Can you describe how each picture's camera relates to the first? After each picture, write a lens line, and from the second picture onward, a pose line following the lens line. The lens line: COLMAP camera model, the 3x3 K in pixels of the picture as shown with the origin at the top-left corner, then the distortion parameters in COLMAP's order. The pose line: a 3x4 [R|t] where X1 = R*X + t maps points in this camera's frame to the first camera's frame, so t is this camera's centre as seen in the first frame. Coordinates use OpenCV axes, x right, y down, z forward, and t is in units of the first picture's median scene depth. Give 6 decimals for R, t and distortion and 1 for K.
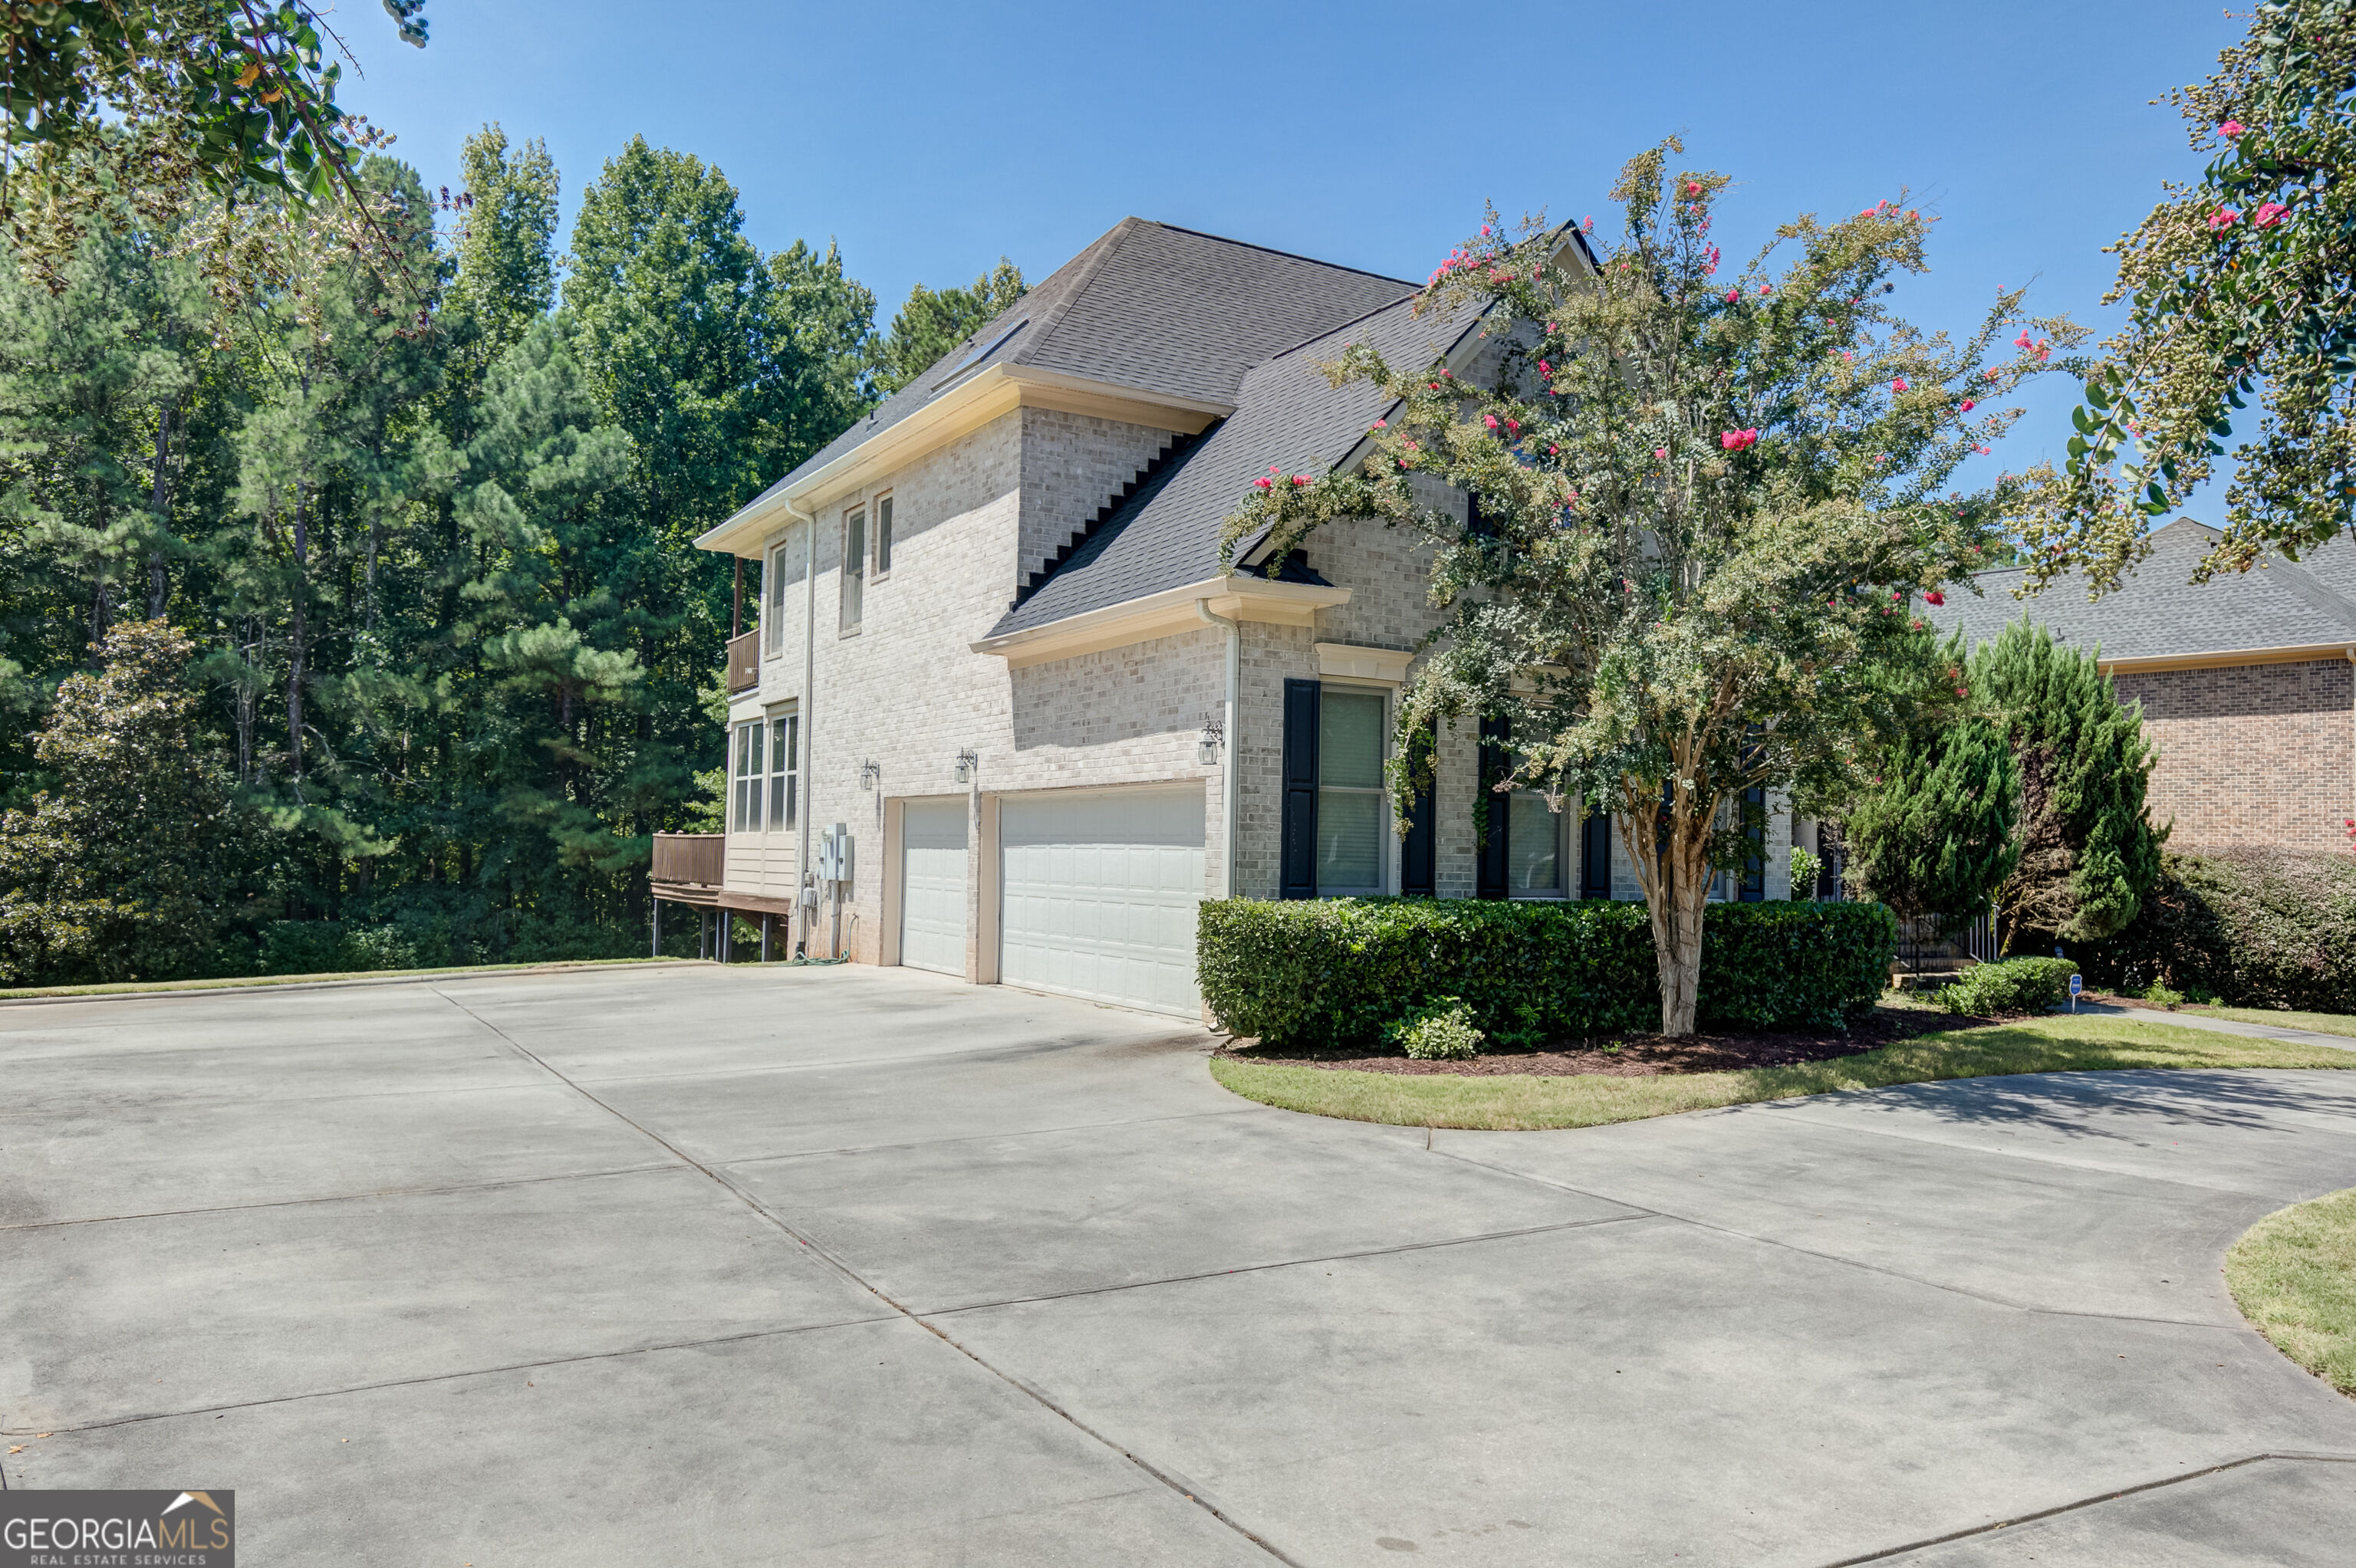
lens RADIAL K [[1657.9, 0, 1177.8], [0, 1657.9, 785.3], [0, 0, 1]] dist [0.021570, 0.000365]
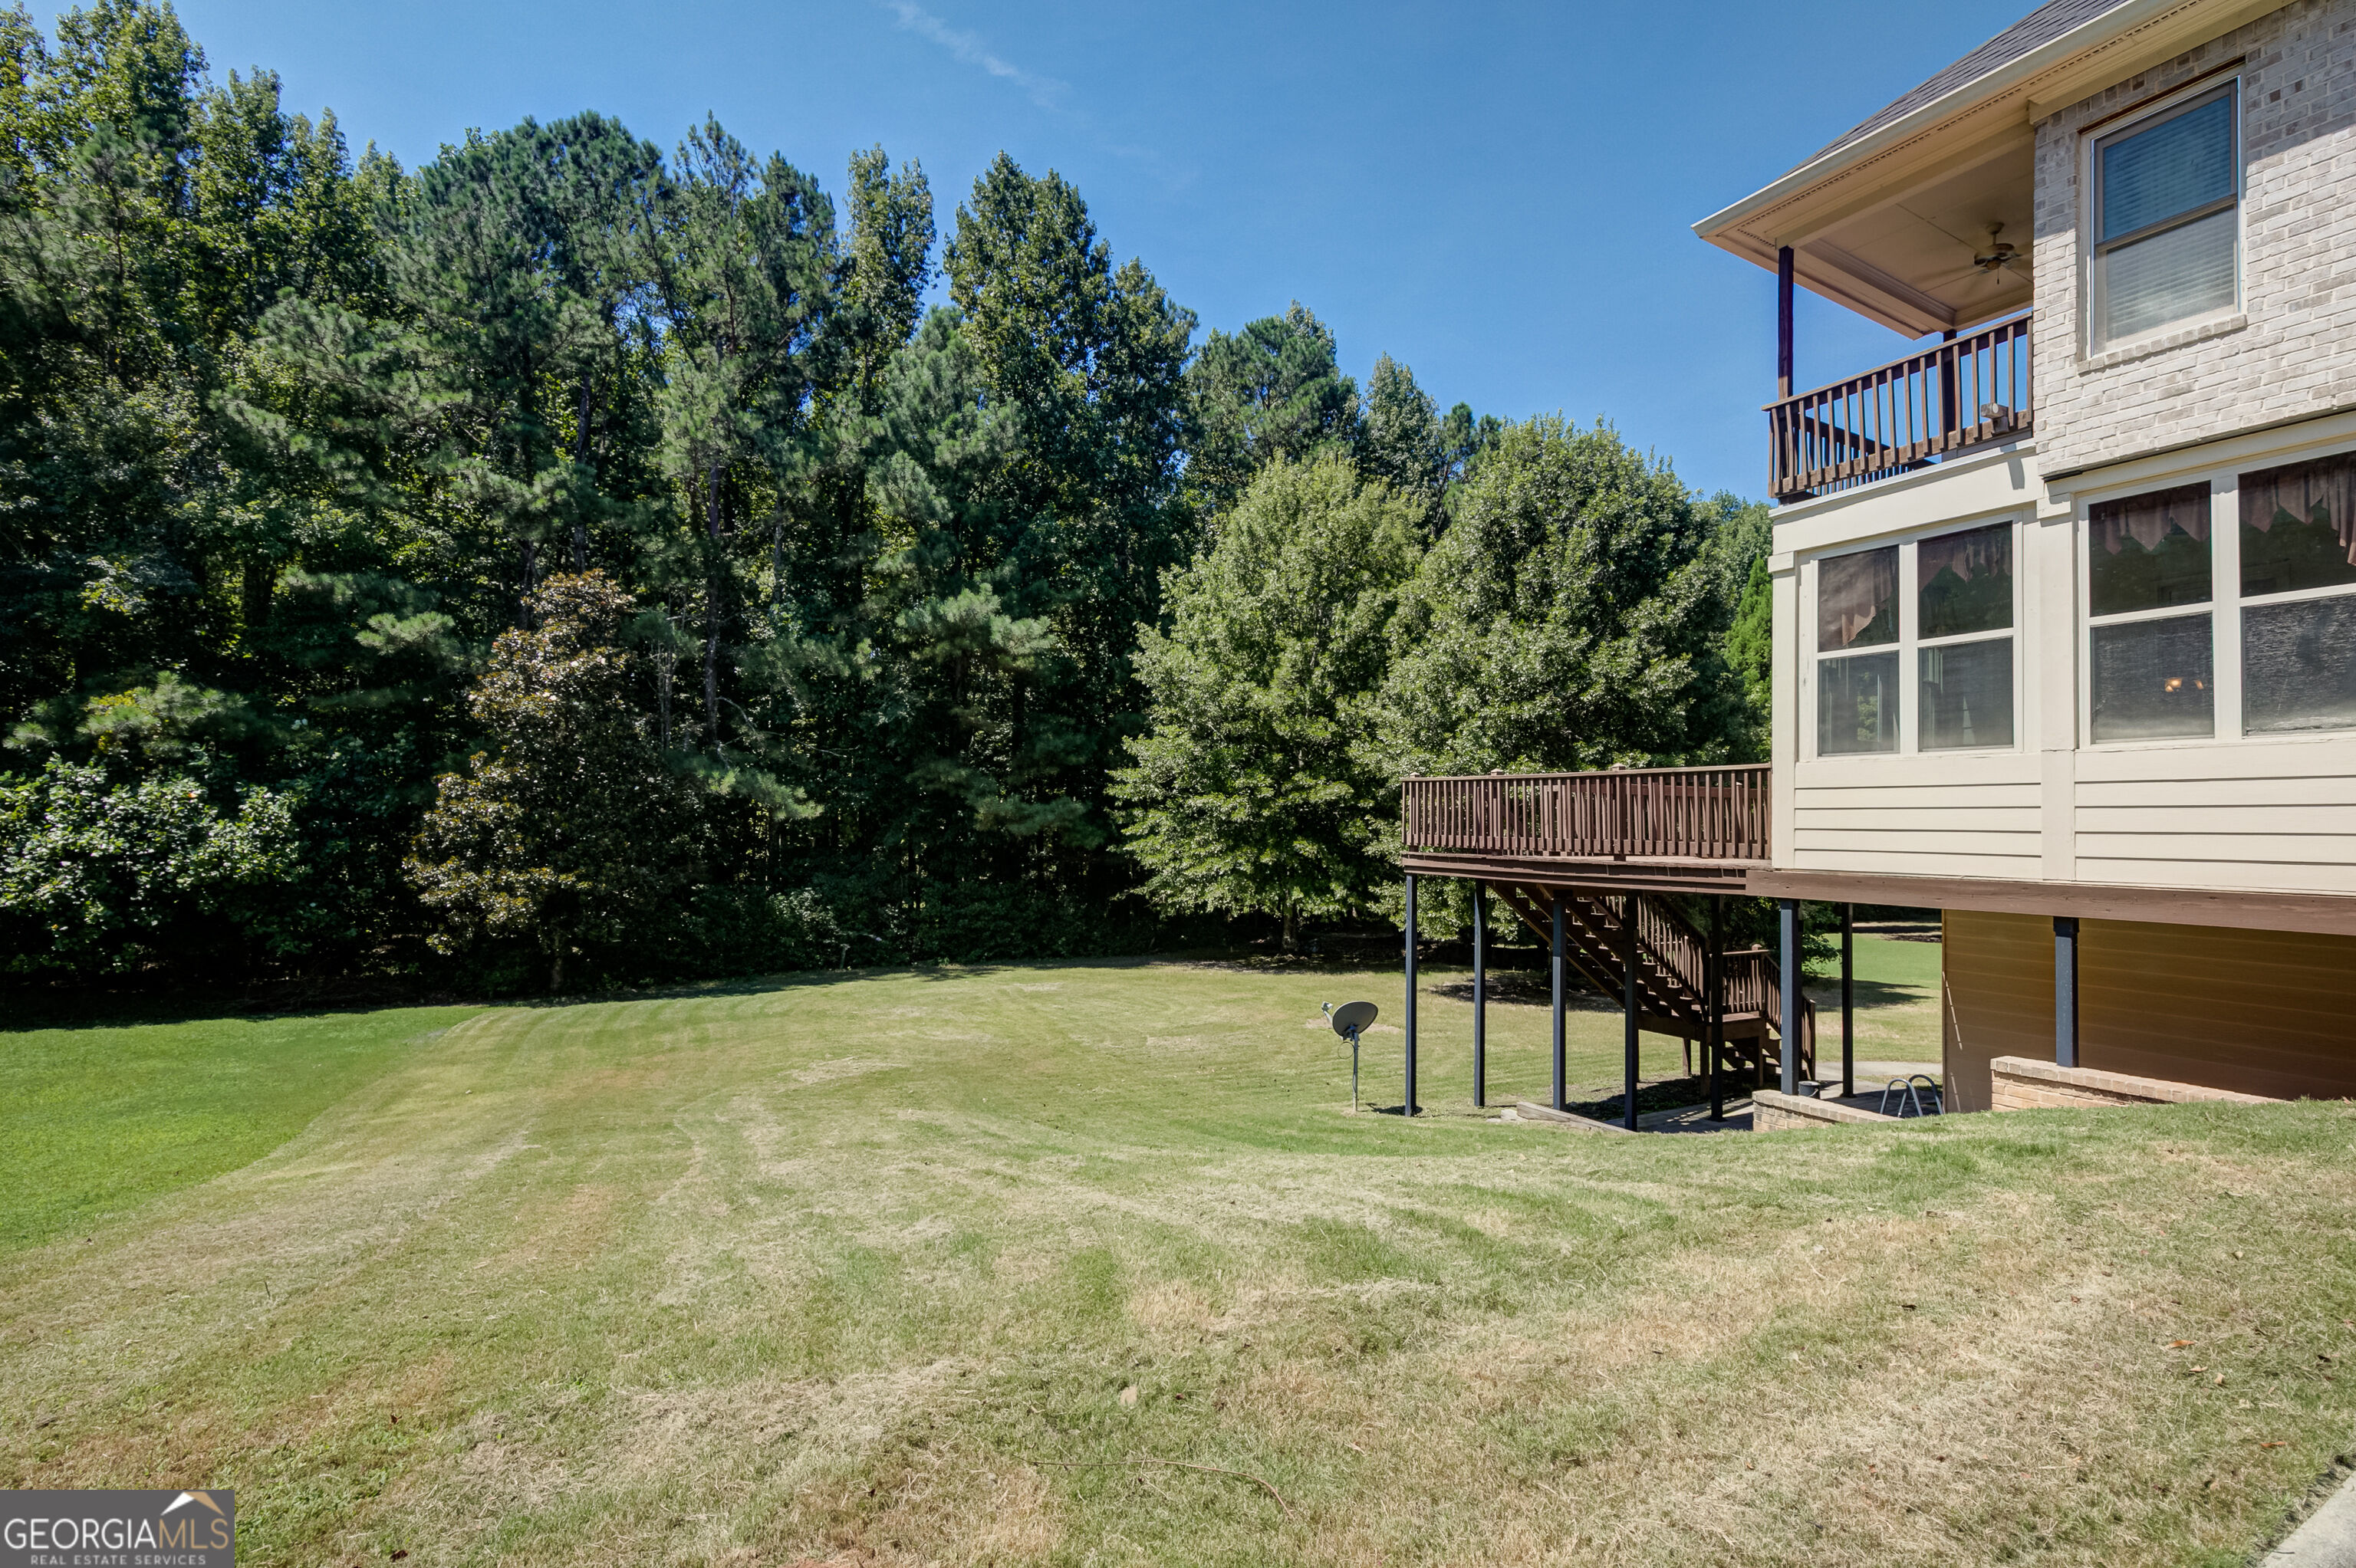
lens RADIAL K [[1102.0, 0, 1178.0], [0, 1102.0, 798.4], [0, 0, 1]] dist [0.002374, 0.000083]
pose [[0.999910, -0.002763, -0.013156, -0.270486], [0.002951, 0.999893, 0.014317, 0.020753], [0.013116, -0.014354, 0.999811, 0.376049]]
